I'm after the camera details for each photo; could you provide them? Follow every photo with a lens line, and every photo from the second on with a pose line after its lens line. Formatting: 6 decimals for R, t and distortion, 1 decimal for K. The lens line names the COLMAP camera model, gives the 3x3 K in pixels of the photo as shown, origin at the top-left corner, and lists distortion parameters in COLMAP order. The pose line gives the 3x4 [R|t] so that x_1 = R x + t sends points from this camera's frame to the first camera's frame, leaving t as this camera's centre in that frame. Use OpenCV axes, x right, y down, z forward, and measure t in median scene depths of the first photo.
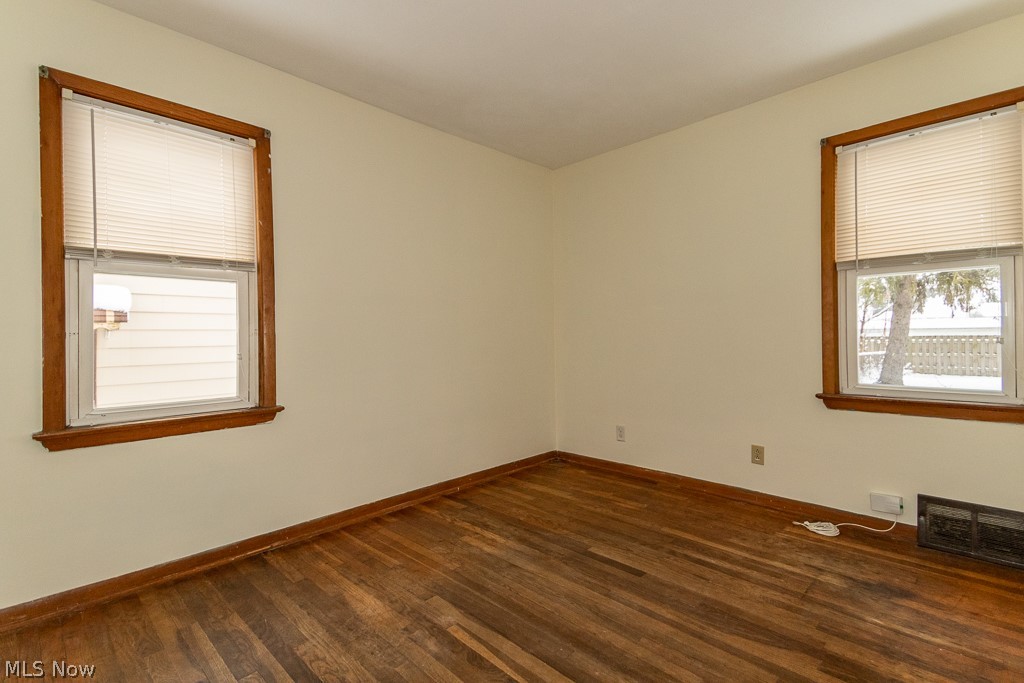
lens RADIAL K [[479.6, 0, 507.7], [0, 479.6, 347.7], [0, 0, 1]] dist [0.085223, -0.039478]
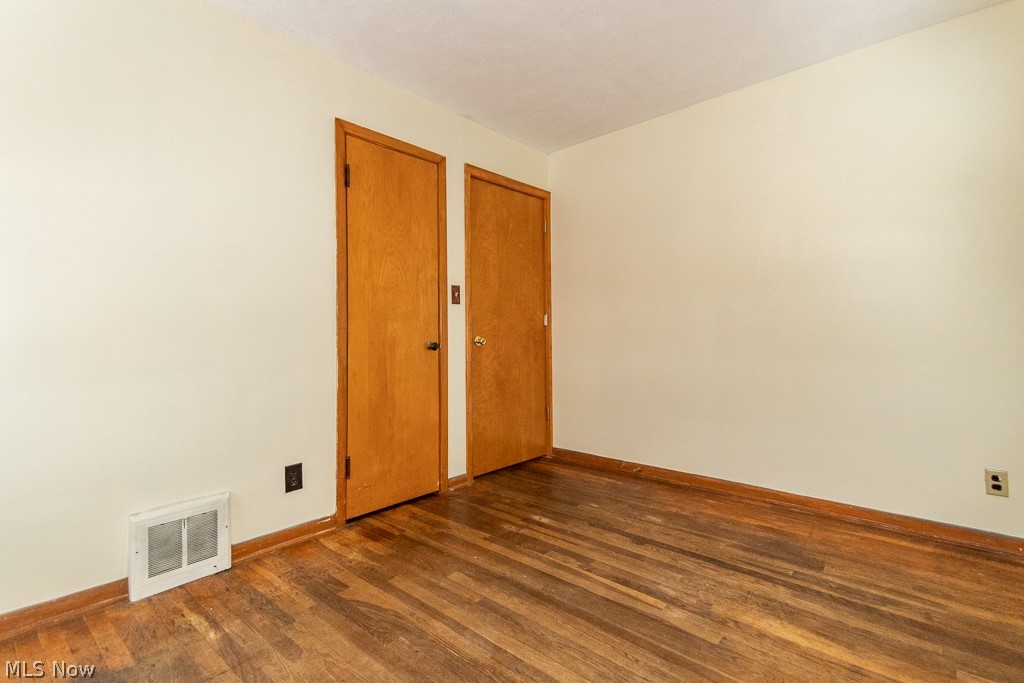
lens RADIAL K [[481.0, 0, 509.8], [0, 481.0, 332.4], [0, 0, 1]] dist [0.071176, -0.028320]
pose [[-0.998209, 0.023620, -0.054955, 0.188005], [0.022421, 0.999499, 0.022329, -0.009837], [0.055455, 0.021057, -0.998239, 1.547881]]
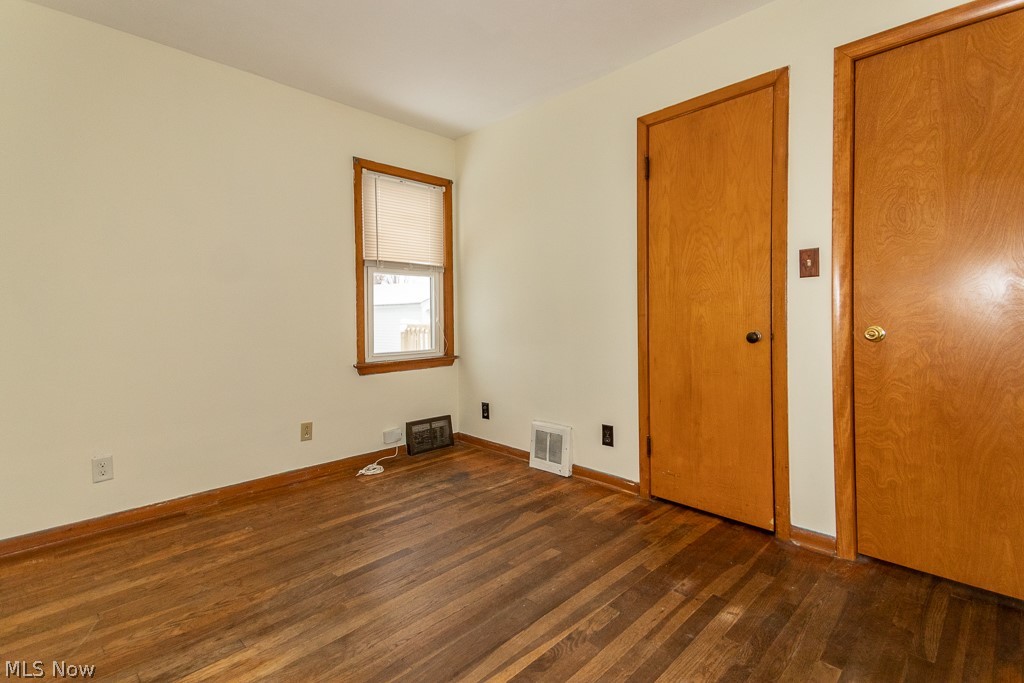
lens RADIAL K [[481.0, 0, 509.8], [0, 481.0, 332.4], [0, 0, 1]] dist [0.071176, -0.028320]
pose [[0.001557, -0.022316, 0.999750, -0.681134], [0.035326, 0.999128, 0.022247, 0.001247], [-0.999375, 0.035282, 0.002344, 0.736567]]
